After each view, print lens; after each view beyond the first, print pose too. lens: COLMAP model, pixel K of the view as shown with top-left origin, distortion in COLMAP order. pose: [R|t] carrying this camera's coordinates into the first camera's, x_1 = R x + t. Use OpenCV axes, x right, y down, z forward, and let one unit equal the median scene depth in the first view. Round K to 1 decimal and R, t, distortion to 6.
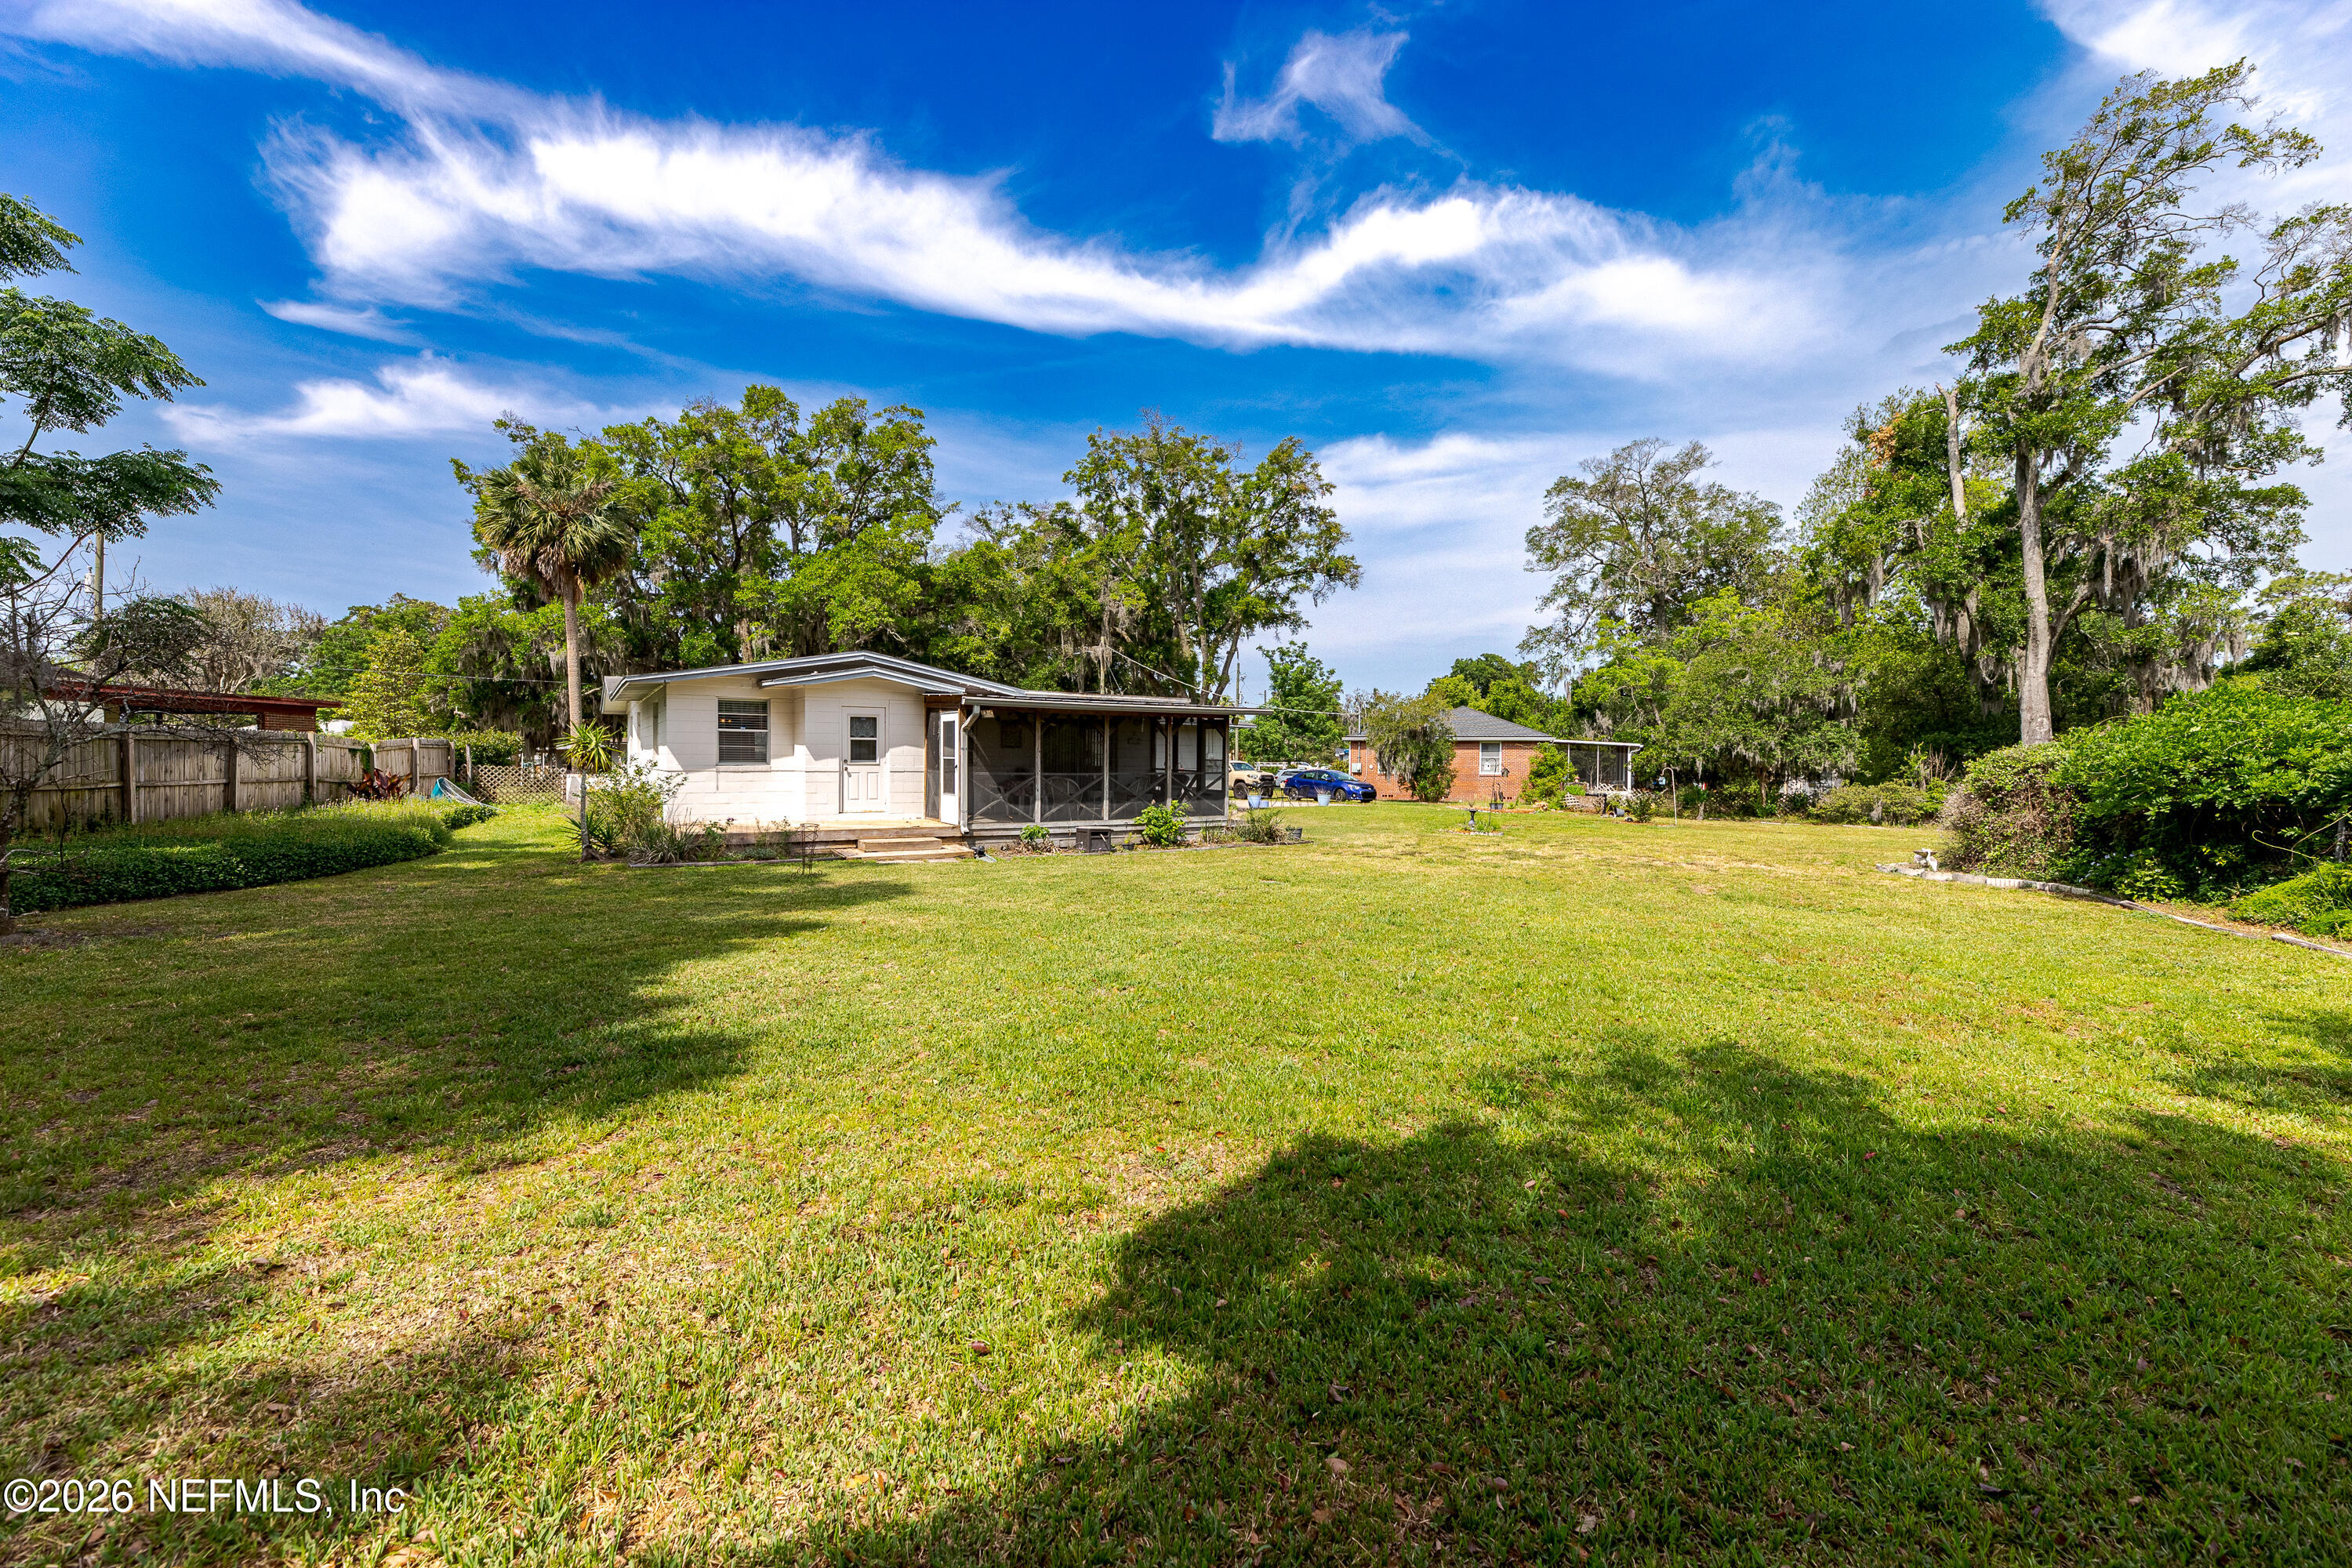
lens RADIAL K [[948.9, 0, 1159.2], [0, 948.9, 748.6], [0, 0, 1]] dist [0.000072, -0.000544]
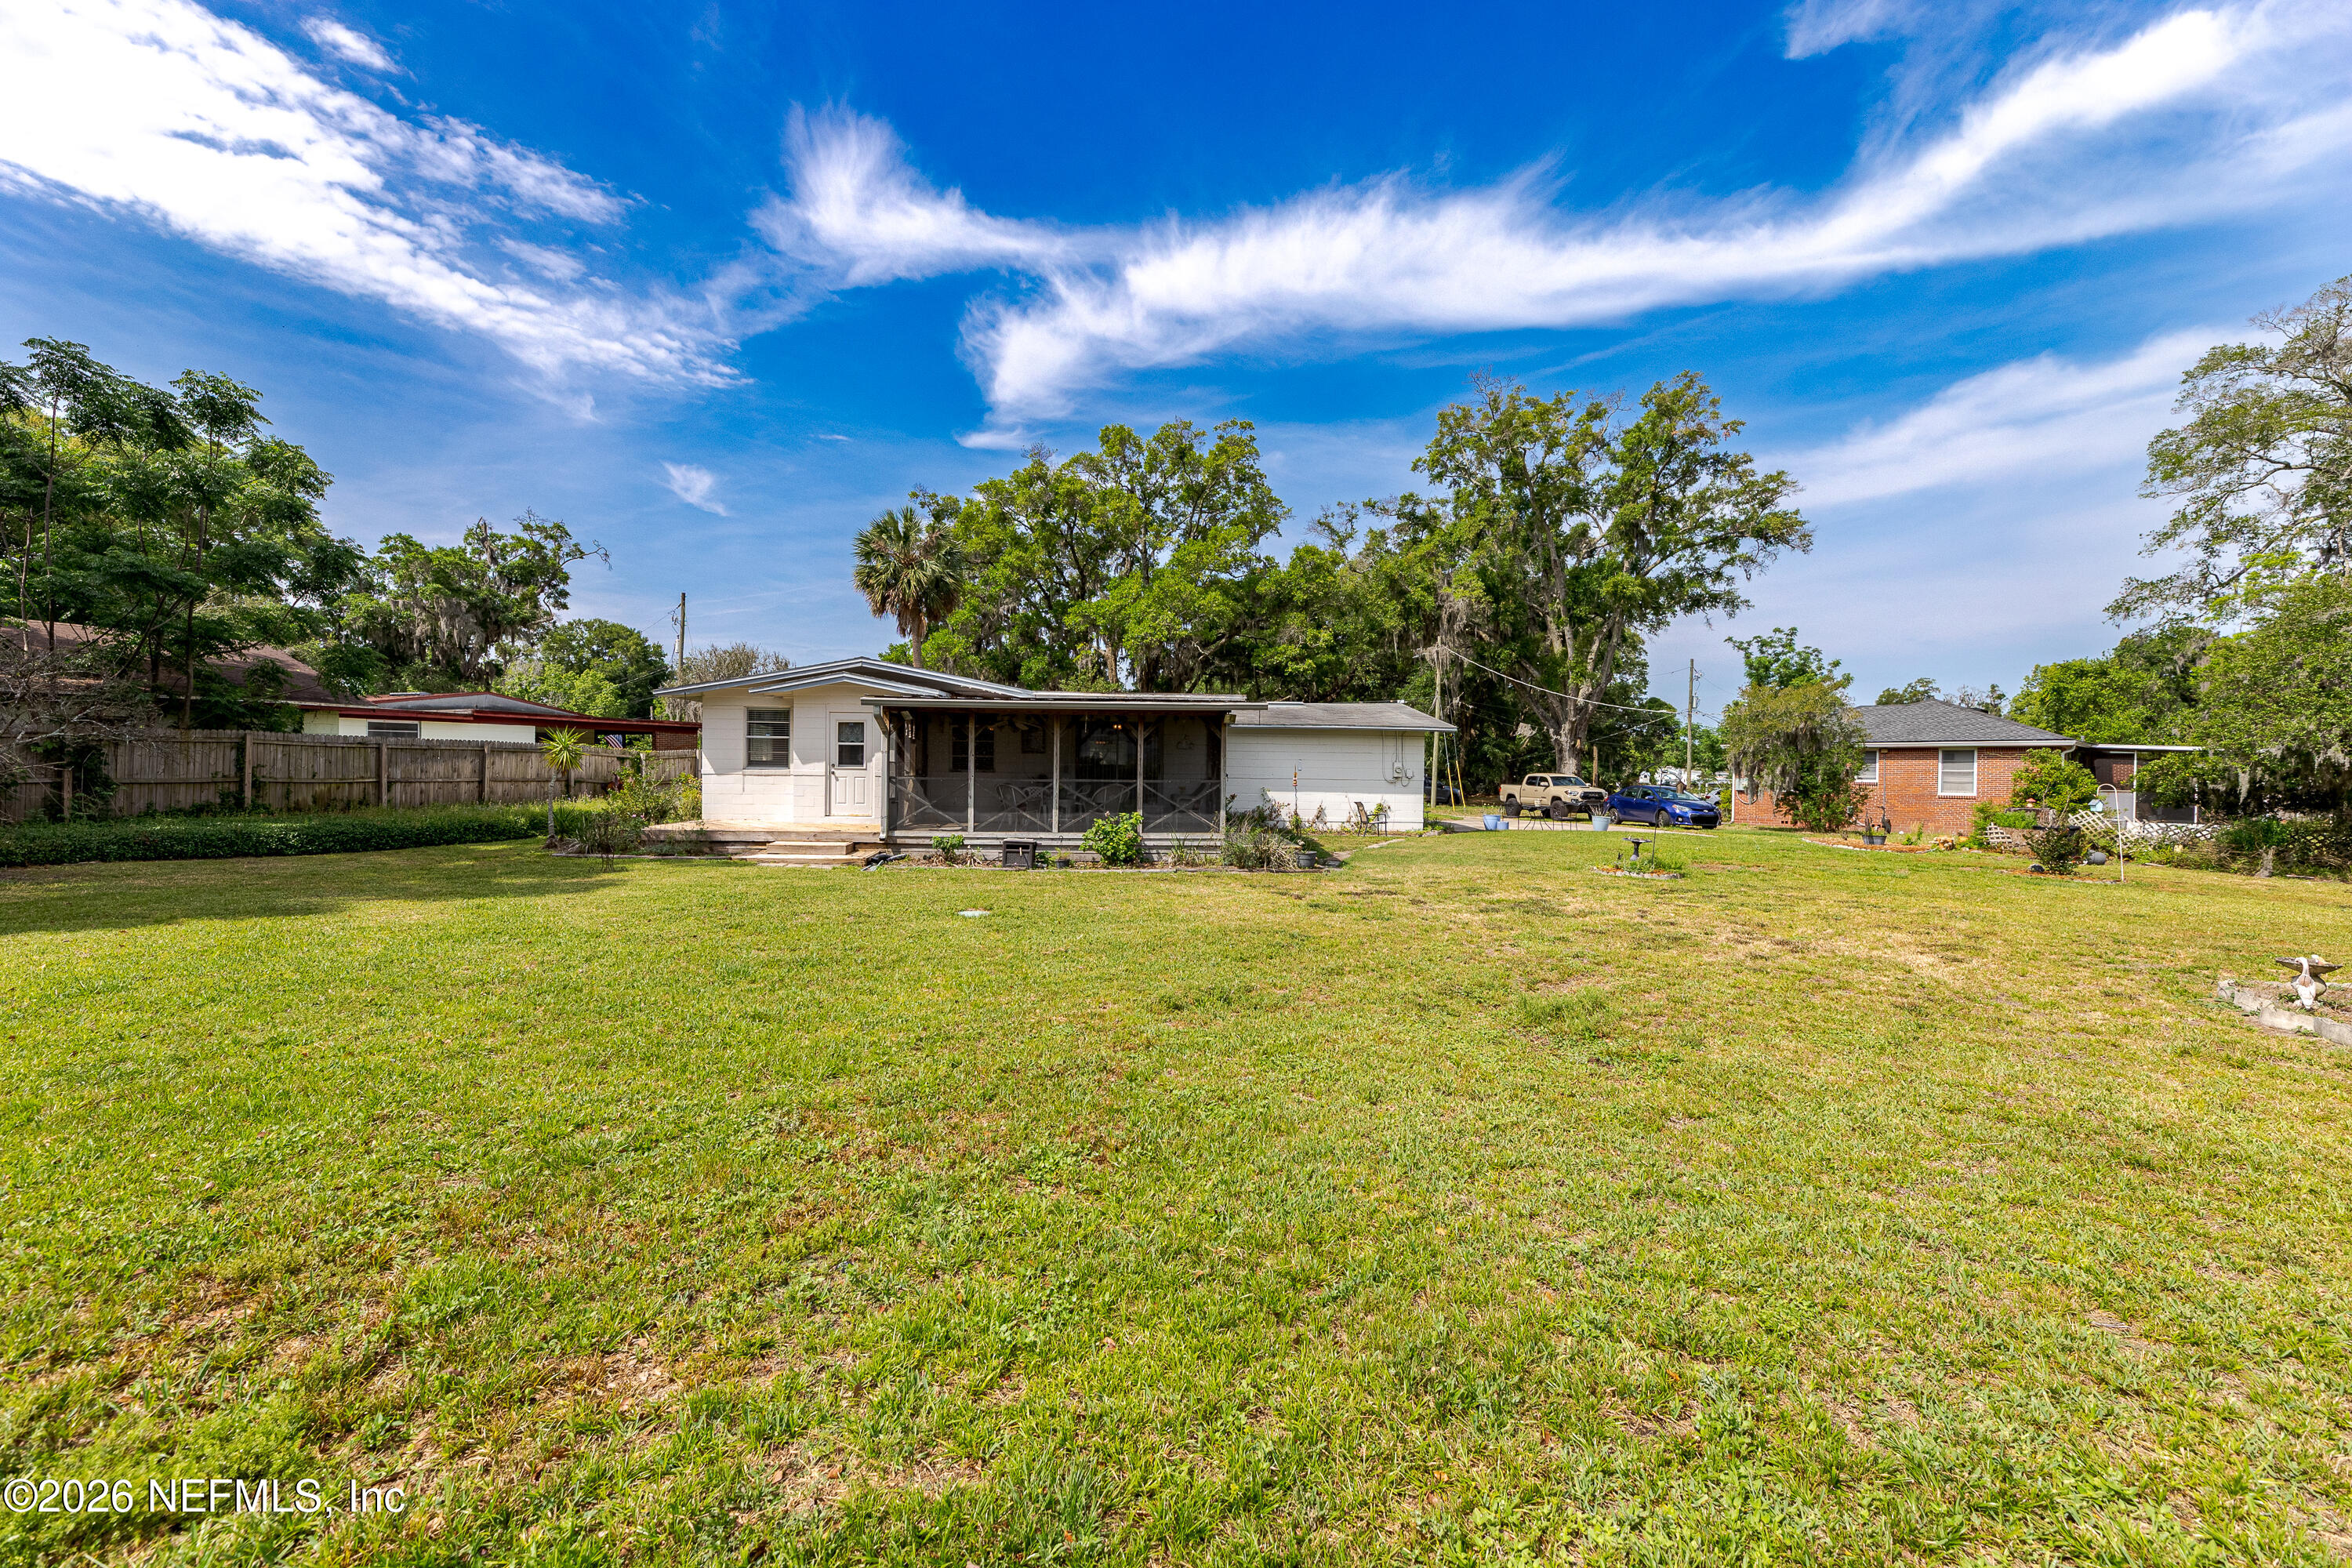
lens RADIAL K [[948.9, 0, 1205.5], [0, 948.9, 732.6], [0, 0, 1]] dist [0.000072, -0.000544]
pose [[0.865512, -0.018822, -0.500534, 0.159105], [-0.000033, 0.999292, -0.037634, 0.005207], [0.500888, 0.032590, 0.864898, 0.098368]]
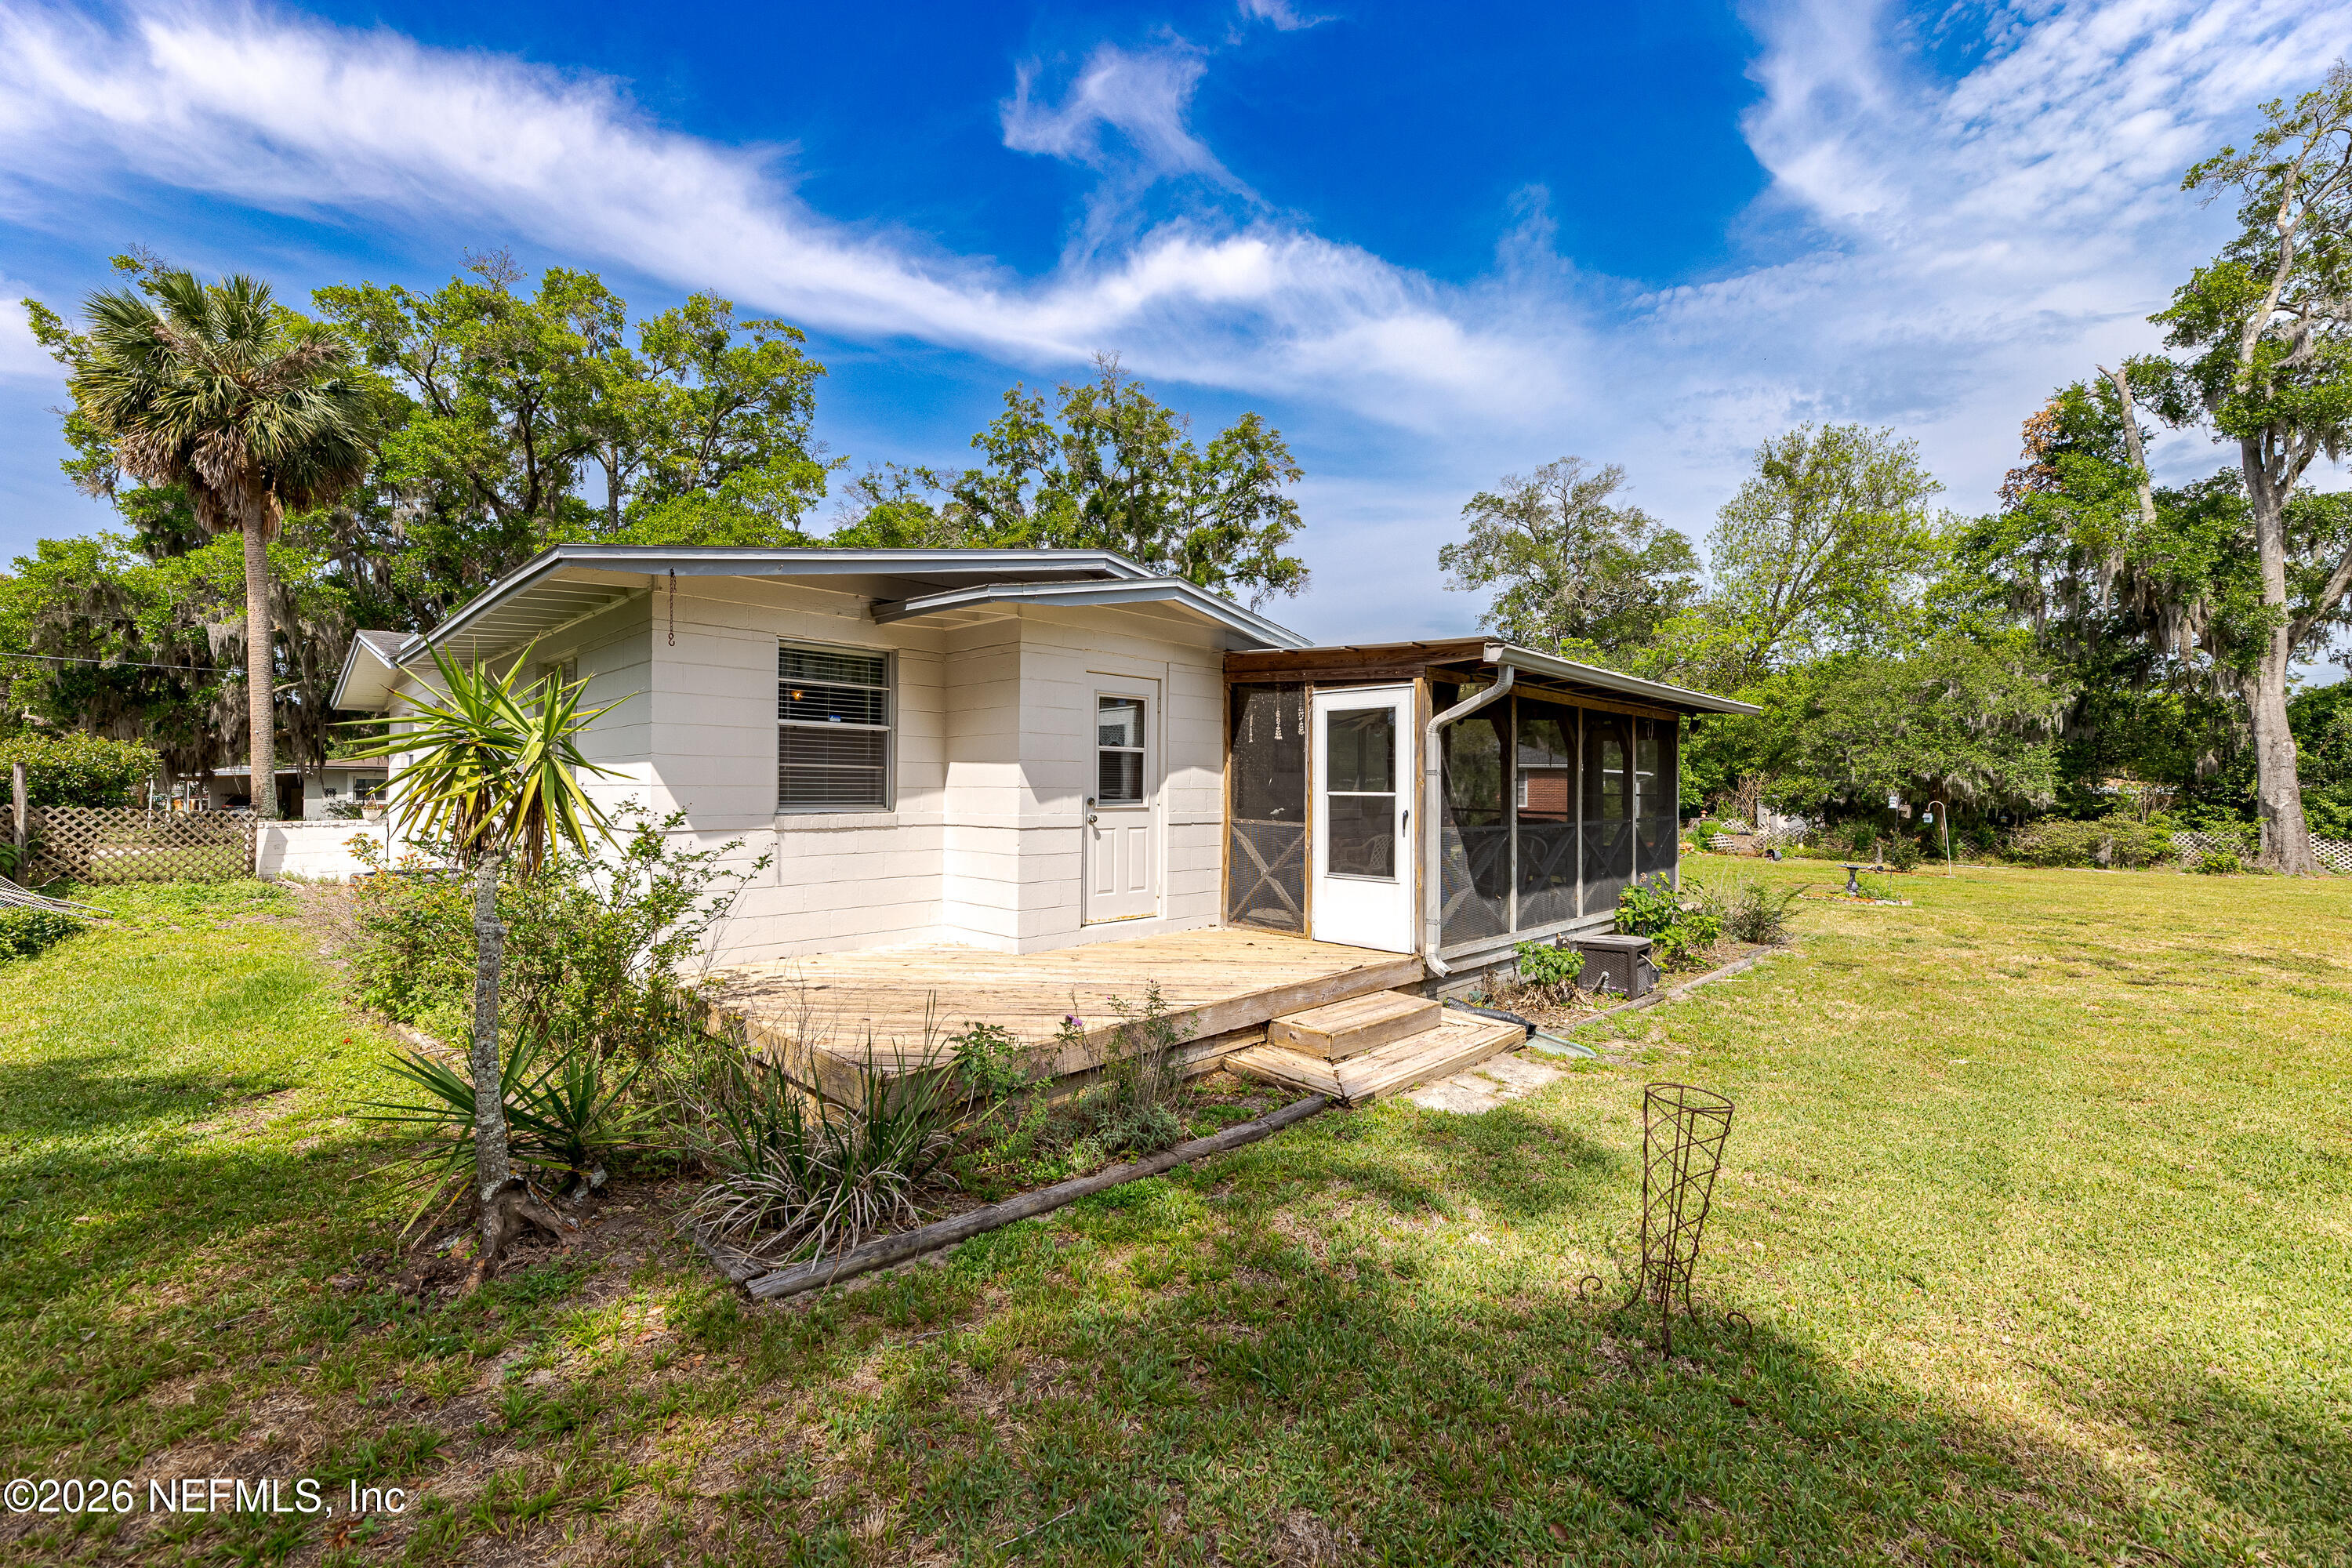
lens RADIAL K [[948.9, 0, 1152.2], [0, 948.9, 791.6], [0, 0, 1]] dist [0.000072, -0.000544]
pose [[0.974386, -0.003575, 0.224854, -0.118865], [0.001110, 0.999938, 0.011090, 0.001105], [-0.224879, -0.010556, 0.974329, 0.166001]]
